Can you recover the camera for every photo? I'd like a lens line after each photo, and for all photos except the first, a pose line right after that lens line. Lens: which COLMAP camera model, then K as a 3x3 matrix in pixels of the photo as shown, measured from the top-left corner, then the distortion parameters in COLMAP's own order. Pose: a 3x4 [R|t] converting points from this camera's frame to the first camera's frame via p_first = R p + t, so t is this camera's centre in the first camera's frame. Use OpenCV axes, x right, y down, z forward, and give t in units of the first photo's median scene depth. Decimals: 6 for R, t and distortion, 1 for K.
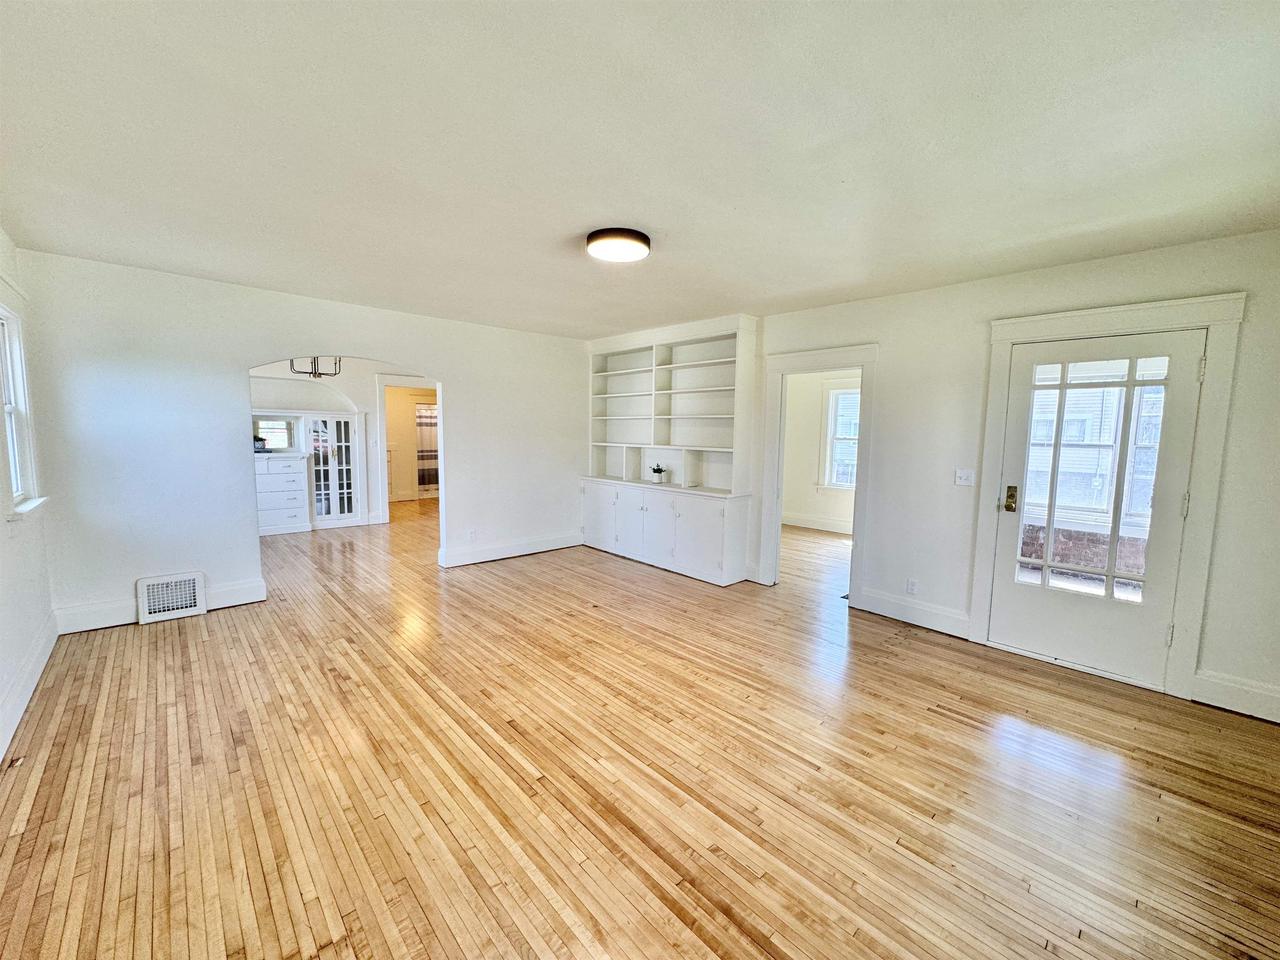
lens RADIAL K [[508.2, 0, 640.0], [0, 508.2, 480.0], [0, 0, 1]] dist [-0.001938, -0.000083]
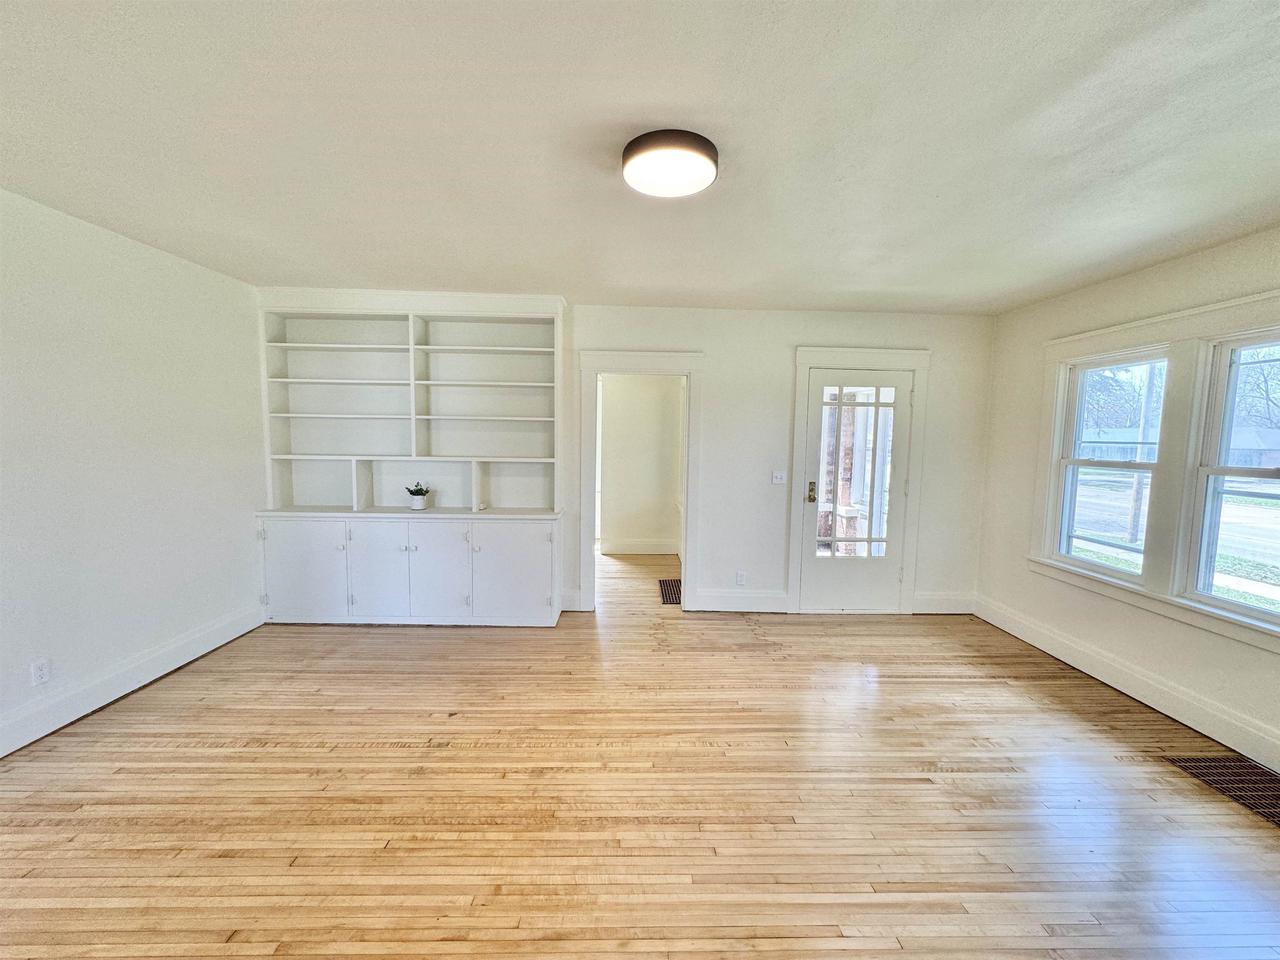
lens RADIAL K [[508.2, 0, 640.0], [0, 508.2, 480.0], [0, 0, 1]] dist [-0.001938, -0.000083]
pose [[0.663739, -0.069325, 0.744745, -0.397832], [0.067929, 0.997168, 0.032282, -0.051244], [-0.744873, 0.029163, 0.666568, 0.402234]]
